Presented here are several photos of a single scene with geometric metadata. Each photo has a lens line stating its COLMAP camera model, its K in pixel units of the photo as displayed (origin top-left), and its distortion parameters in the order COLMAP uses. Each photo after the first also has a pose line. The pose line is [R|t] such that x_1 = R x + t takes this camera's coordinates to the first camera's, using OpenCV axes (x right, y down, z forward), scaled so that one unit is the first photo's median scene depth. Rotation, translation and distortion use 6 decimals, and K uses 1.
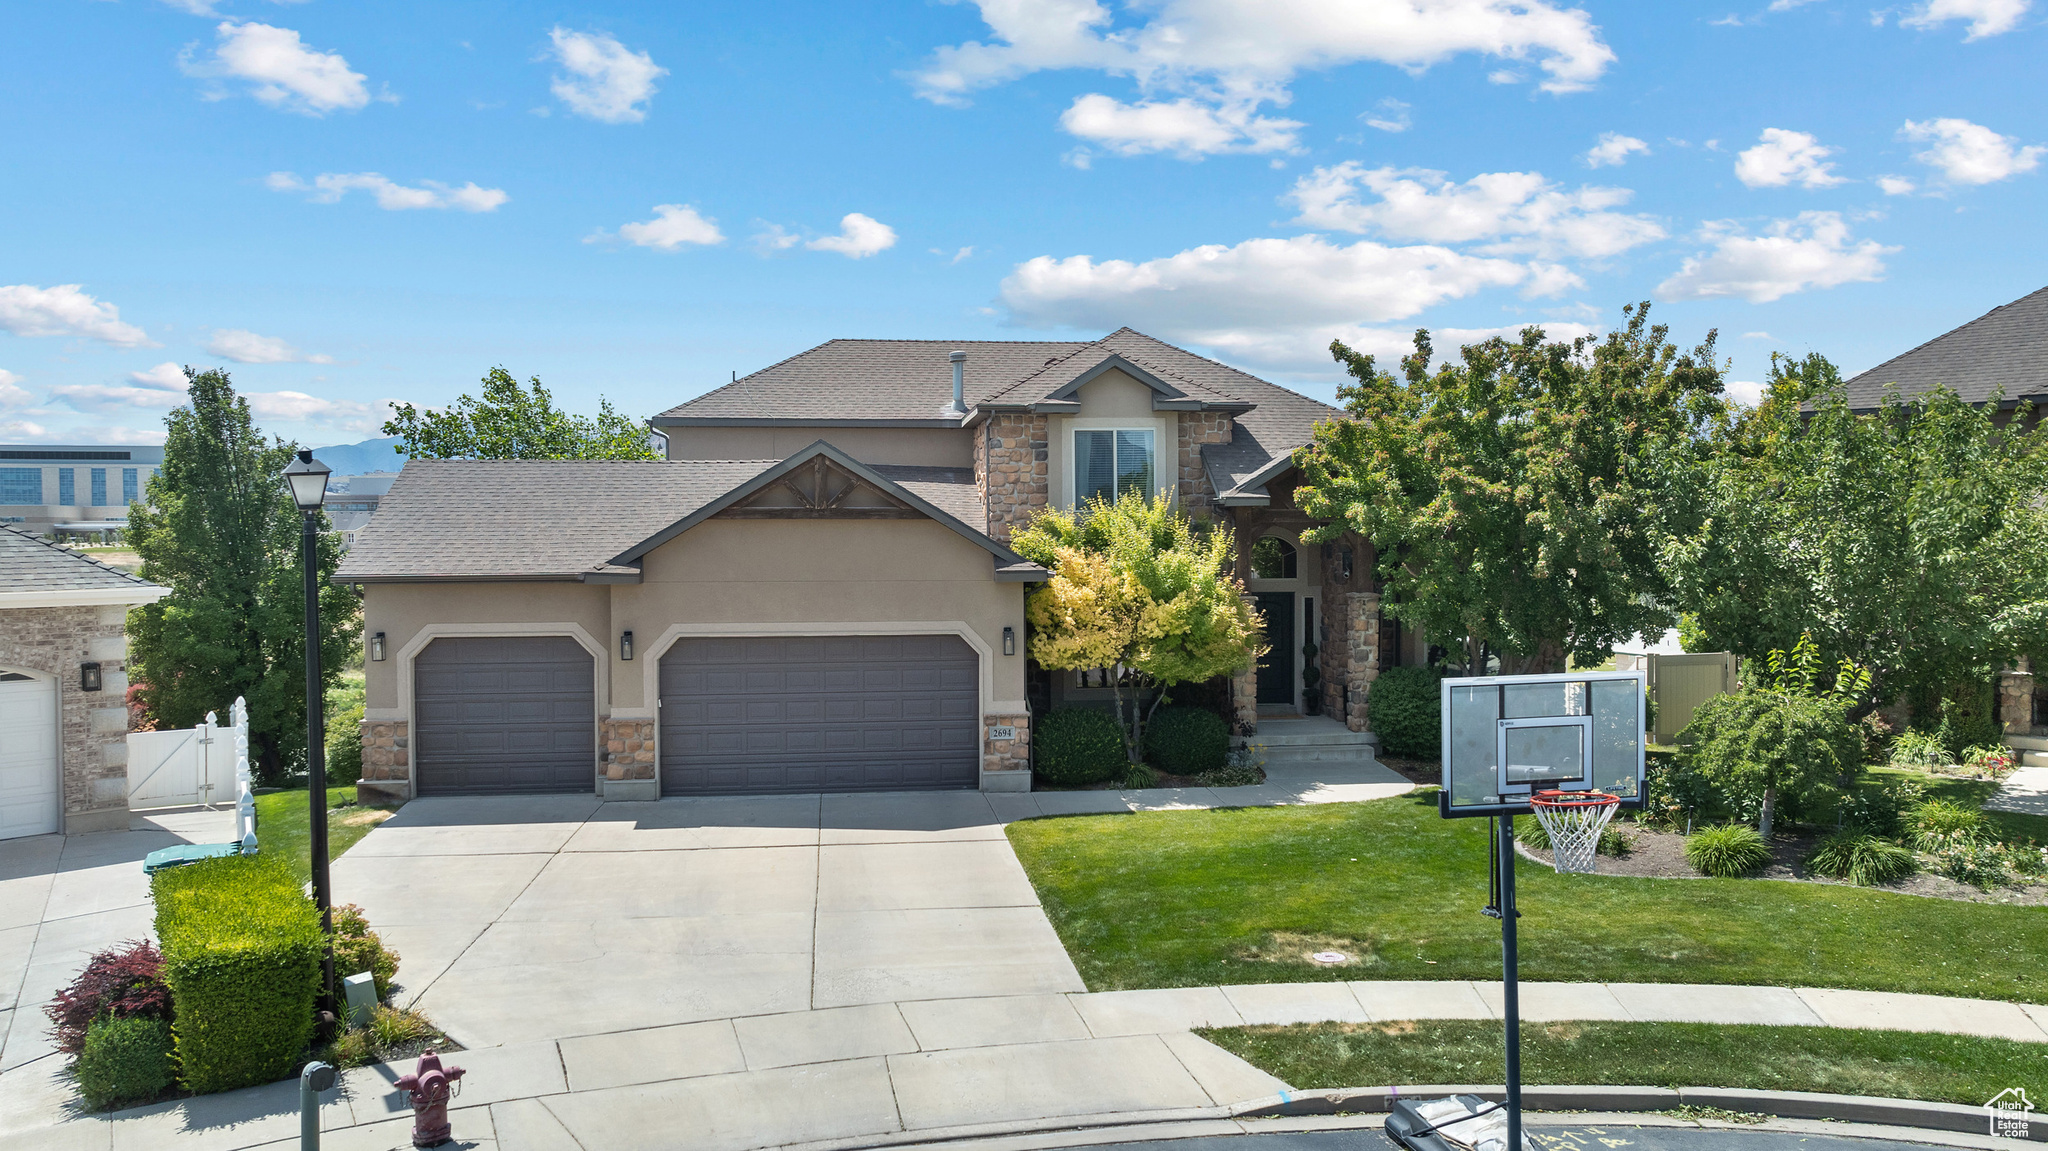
lens RADIAL K [[1424.3, 0, 1077.4], [0, 1424.3, 575.5], [0, 0, 1]] dist [-0.043140, 0.035657]
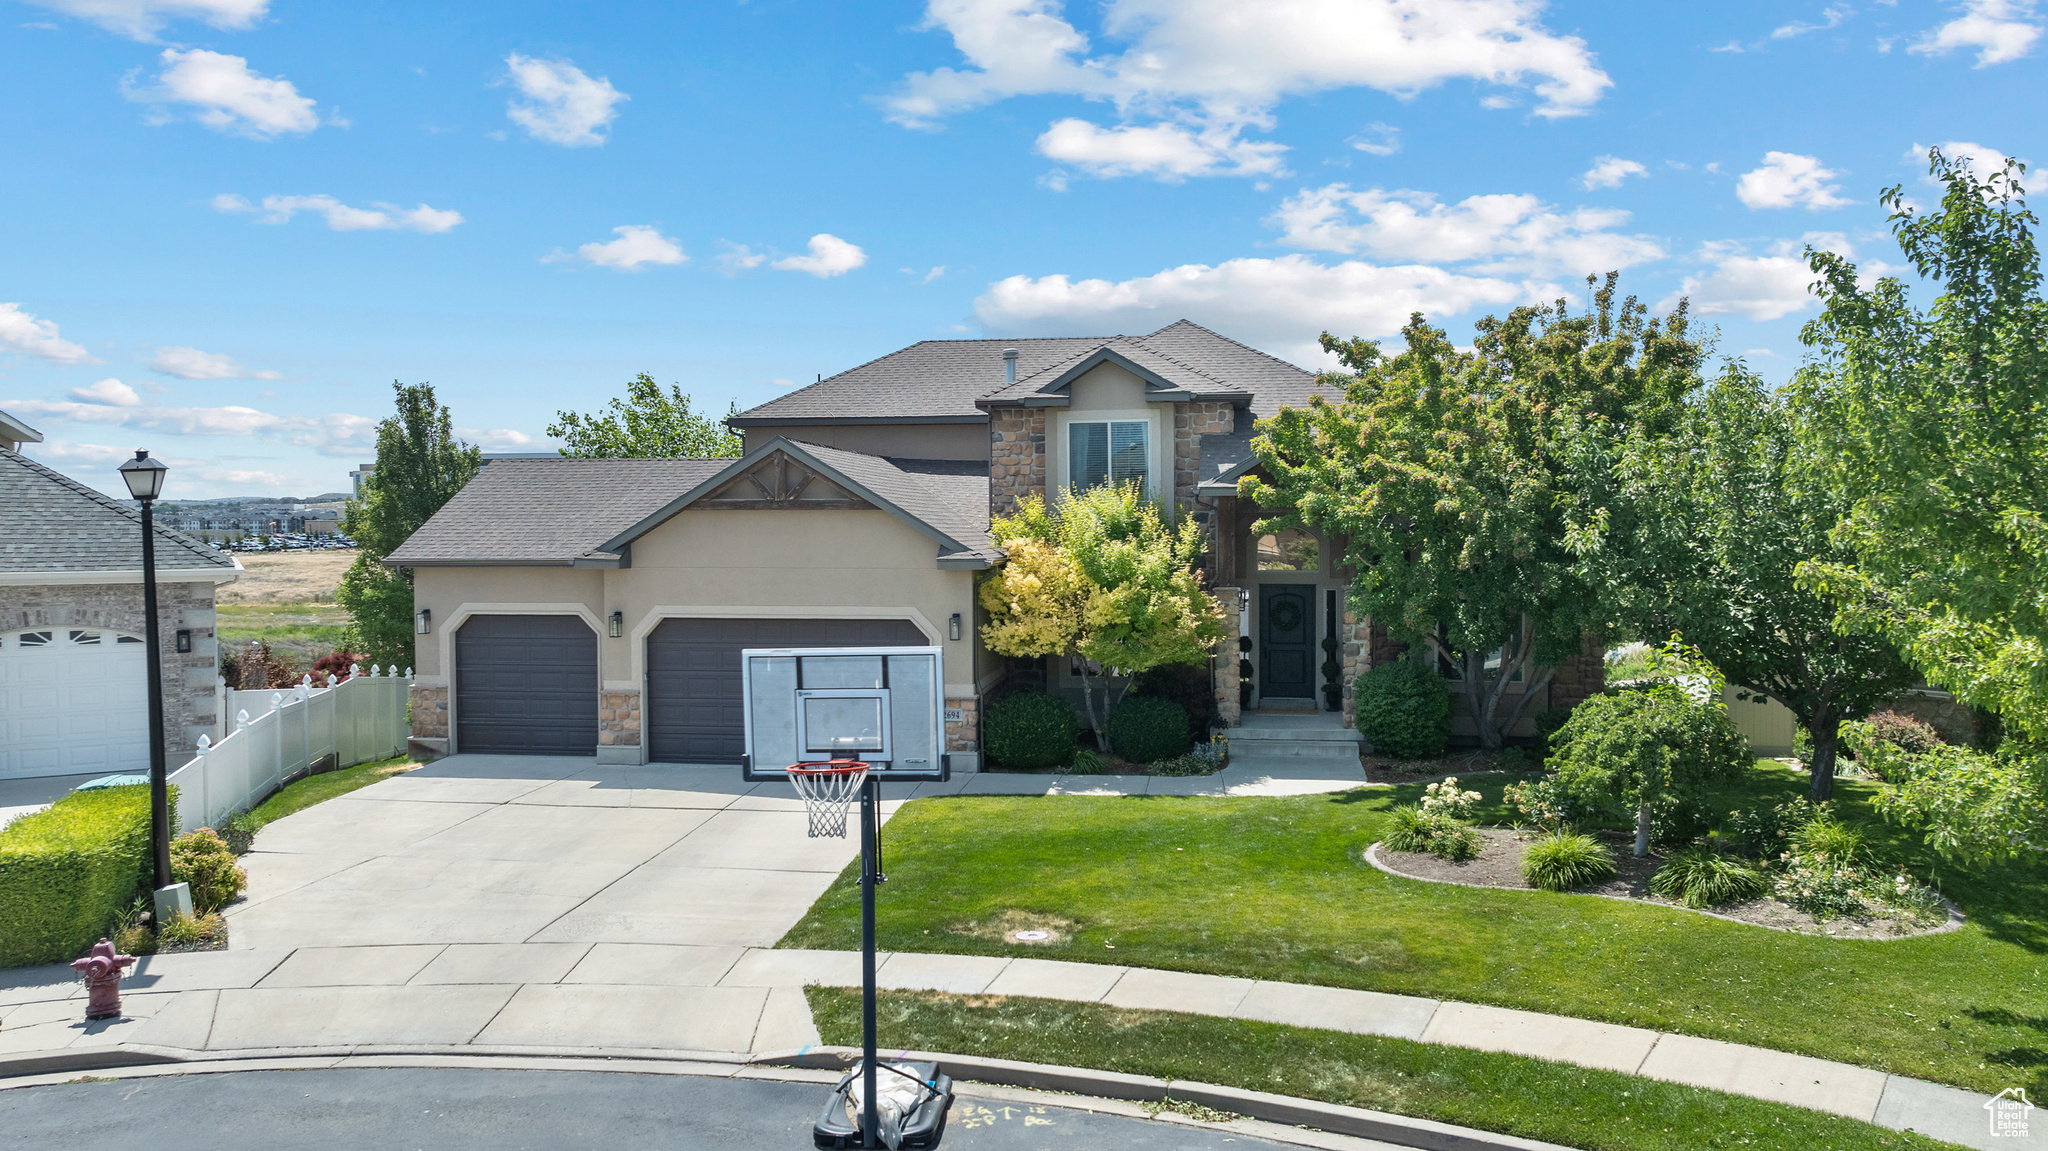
lens RADIAL K [[1424.3, 0, 1077.4], [0, 1424.3, 575.5], [0, 0, 1]] dist [-0.043140, 0.035657]
pose [[0.968343, 0.008612, -0.249474, 0.333725], [-0.008160, 0.999963, 0.002843, 0.005548], [0.249489, -0.000717, 0.968377, 0.016312]]
